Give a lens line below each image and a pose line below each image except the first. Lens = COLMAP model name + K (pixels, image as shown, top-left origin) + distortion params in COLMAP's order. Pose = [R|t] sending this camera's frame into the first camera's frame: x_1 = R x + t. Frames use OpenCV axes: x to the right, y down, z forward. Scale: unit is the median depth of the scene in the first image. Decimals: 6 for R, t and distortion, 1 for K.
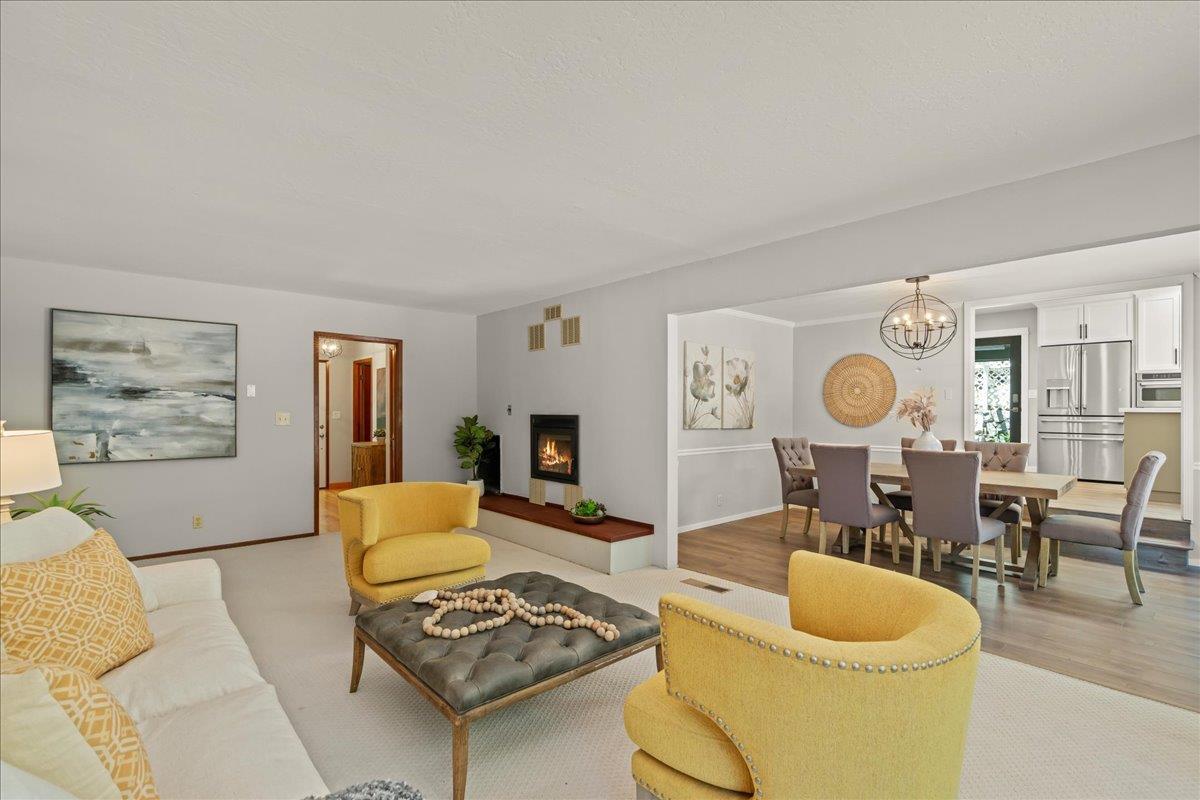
lens RADIAL K [[543.0, 0, 606.7], [0, 543.0, 408.7], [0, 0, 1]] dist [-0.017236, 0.012220]
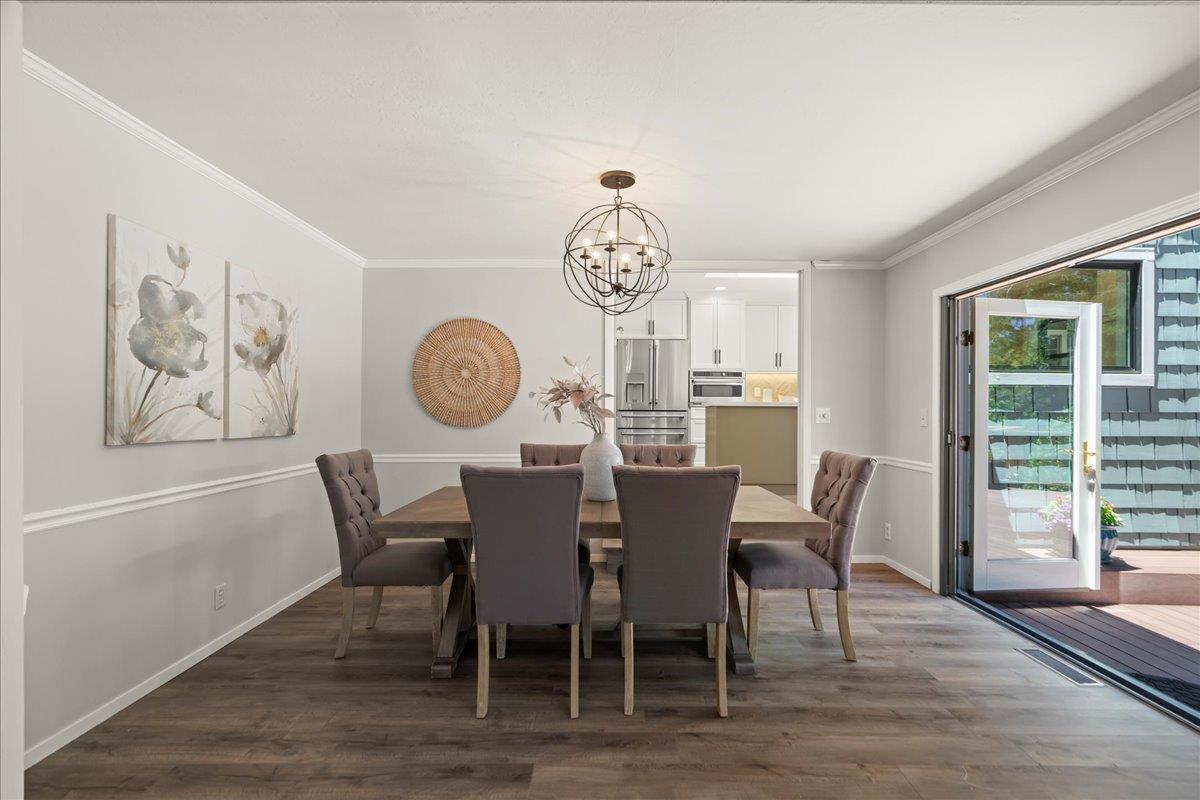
lens RADIAL K [[543.0, 0, 606.7], [0, 543.0, 408.7], [0, 0, 1]] dist [-0.017236, 0.012220]
pose [[0.671967, 0.000352, 0.740581, 0.090324], [-0.000867, 1.000000, 0.000311, 0.010469], [-0.740580, -0.000851, 0.671967, 0.451036]]
